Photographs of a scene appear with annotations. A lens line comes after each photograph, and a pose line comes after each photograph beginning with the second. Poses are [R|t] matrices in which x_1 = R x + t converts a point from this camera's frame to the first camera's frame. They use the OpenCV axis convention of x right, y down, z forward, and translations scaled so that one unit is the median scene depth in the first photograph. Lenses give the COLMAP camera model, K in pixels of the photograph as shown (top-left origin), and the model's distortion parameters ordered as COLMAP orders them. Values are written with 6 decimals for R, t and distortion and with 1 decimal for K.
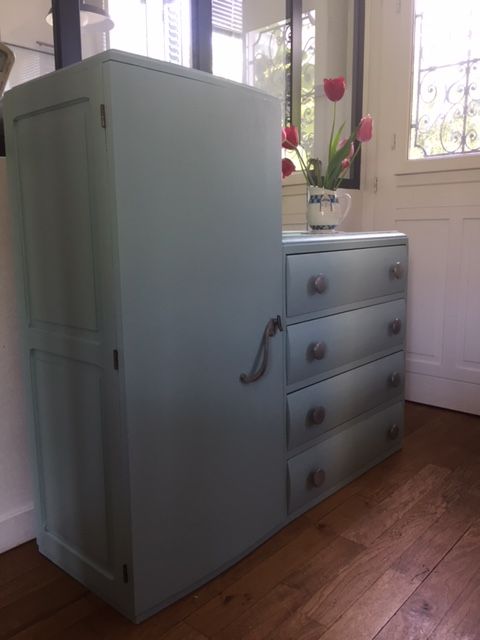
lens RADIAL K [[521.3, 0, 240.0], [0, 521.3, 320.0], [0, 0, 1]] dist [0.062856, -0.135417]
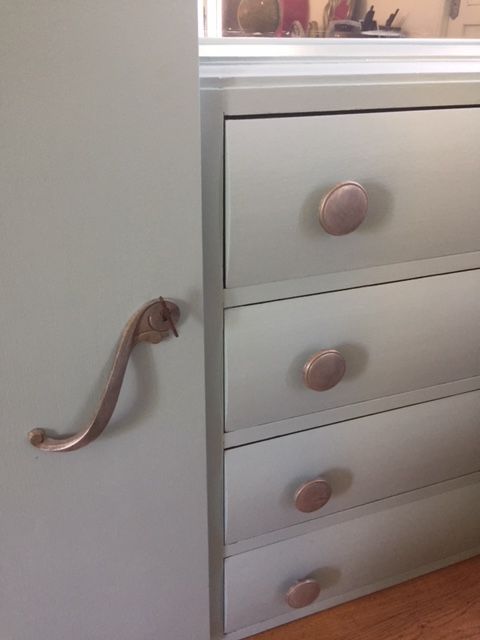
lens RADIAL K [[521.3, 0, 240.0], [0, 521.3, 320.0], [0, 0, 1]] dist [0.062856, -0.135417]
pose [[0.904816, 0.203275, -0.374148, 0.251963], [-0.090684, 0.950525, 0.297118, -0.102099], [0.416034, -0.234908, 0.878484, 0.675979]]
